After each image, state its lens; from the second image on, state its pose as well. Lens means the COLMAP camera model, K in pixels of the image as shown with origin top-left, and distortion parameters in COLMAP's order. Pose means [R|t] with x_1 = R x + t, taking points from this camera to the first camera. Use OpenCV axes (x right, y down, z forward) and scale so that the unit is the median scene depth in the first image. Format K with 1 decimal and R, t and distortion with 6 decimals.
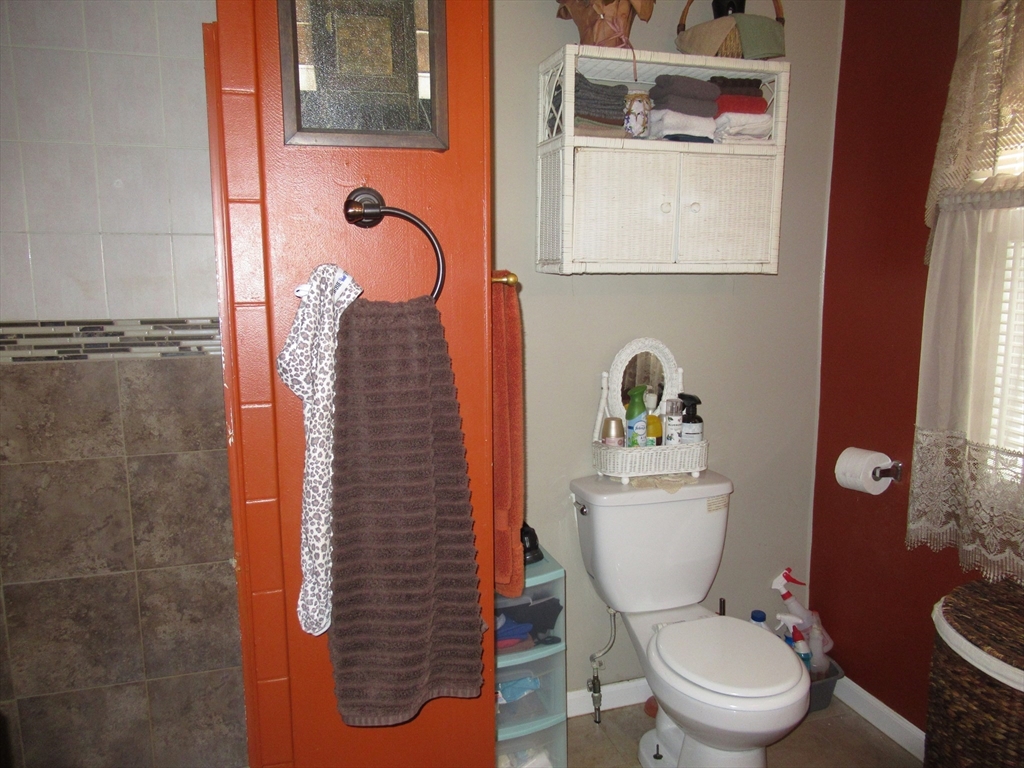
lens RADIAL K [[756.8, 0, 507.1], [0, 756.8, 383.3], [0, 0, 1]] dist [-0.021379, 0.010811]
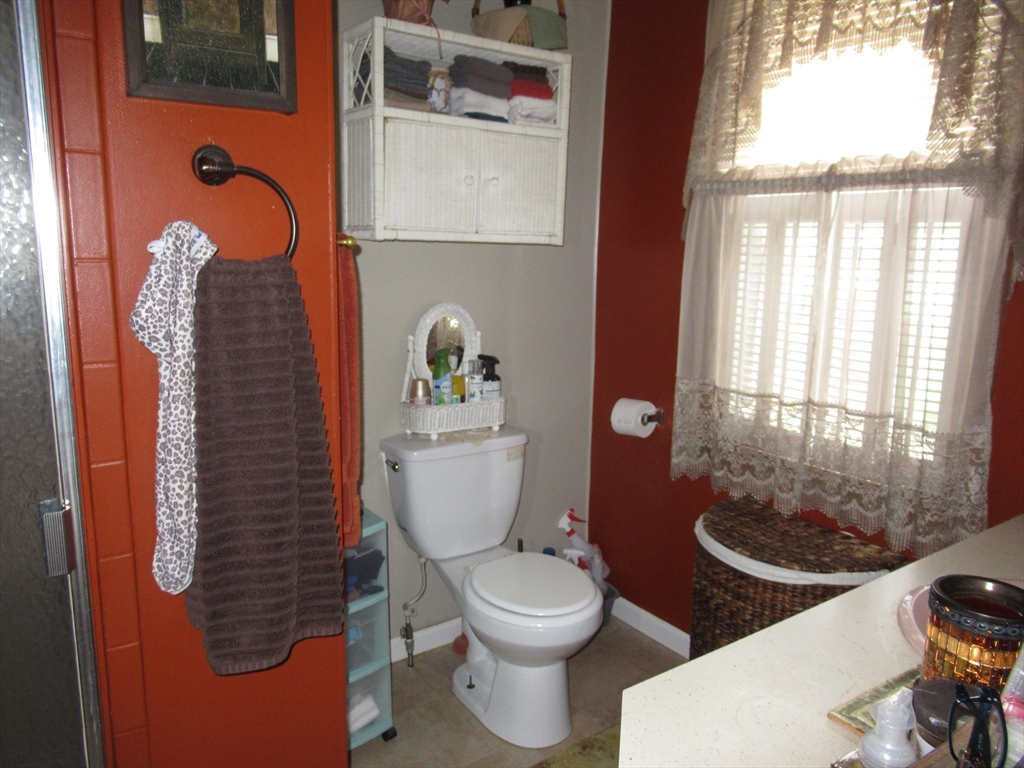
lens RADIAL K [[756.8, 0, 511.5], [0, 756.8, 381.5], [0, 0, 1]] dist [-0.021379, 0.010811]
pose [[0.947383, -0.032252, 0.318473, -0.092270], [0.021617, 0.999086, 0.036875, 0.016555], [-0.319371, -0.028050, 0.947215, -0.052337]]
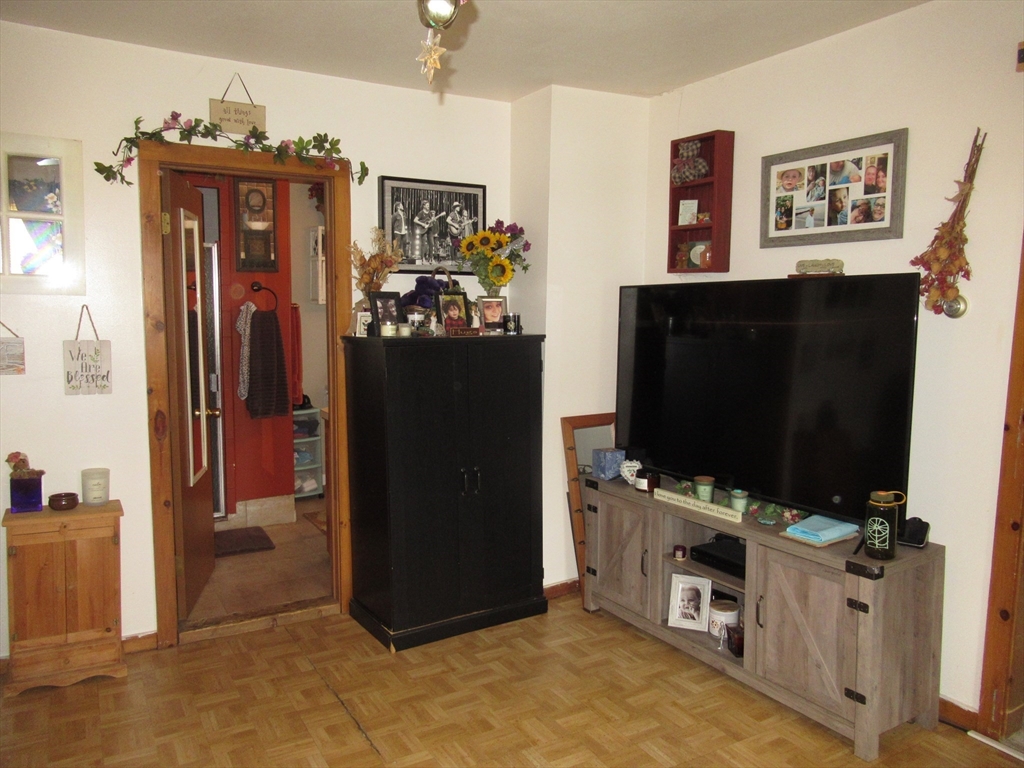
lens RADIAL K [[756.8, 0, 509.8], [0, 756.8, 386.1], [0, 0, 1]] dist [-0.021379, 0.010811]
pose [[0.971065, -0.005523, 0.238750, 0.097387], [0.013373, 0.999421, -0.031272, 0.275109], [-0.238439, 0.033560, 0.970577, -2.023907]]
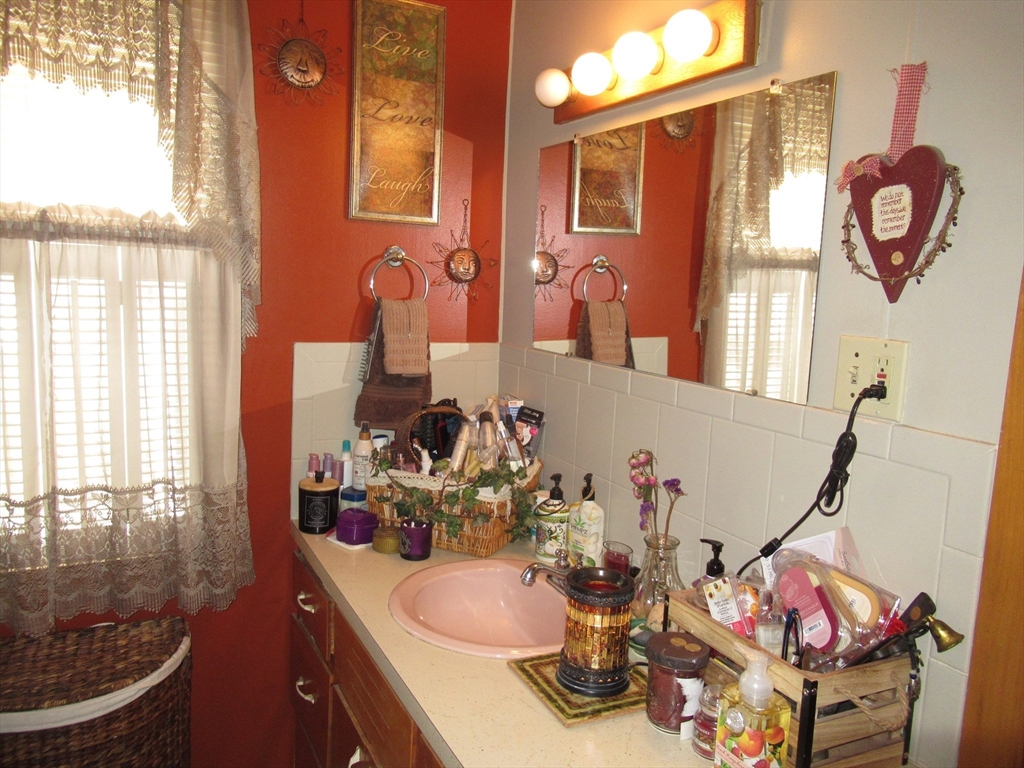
lens RADIAL K [[756.8, 0, 515.5], [0, 756.8, 382.7], [0, 0, 1]] dist [-0.021379, 0.010811]
pose [[-0.195290, -0.120898, 0.973265, -0.306552], [0.101352, 0.984572, 0.142640, -0.107690], [-0.975495, 0.126498, -0.180024, 0.456596]]
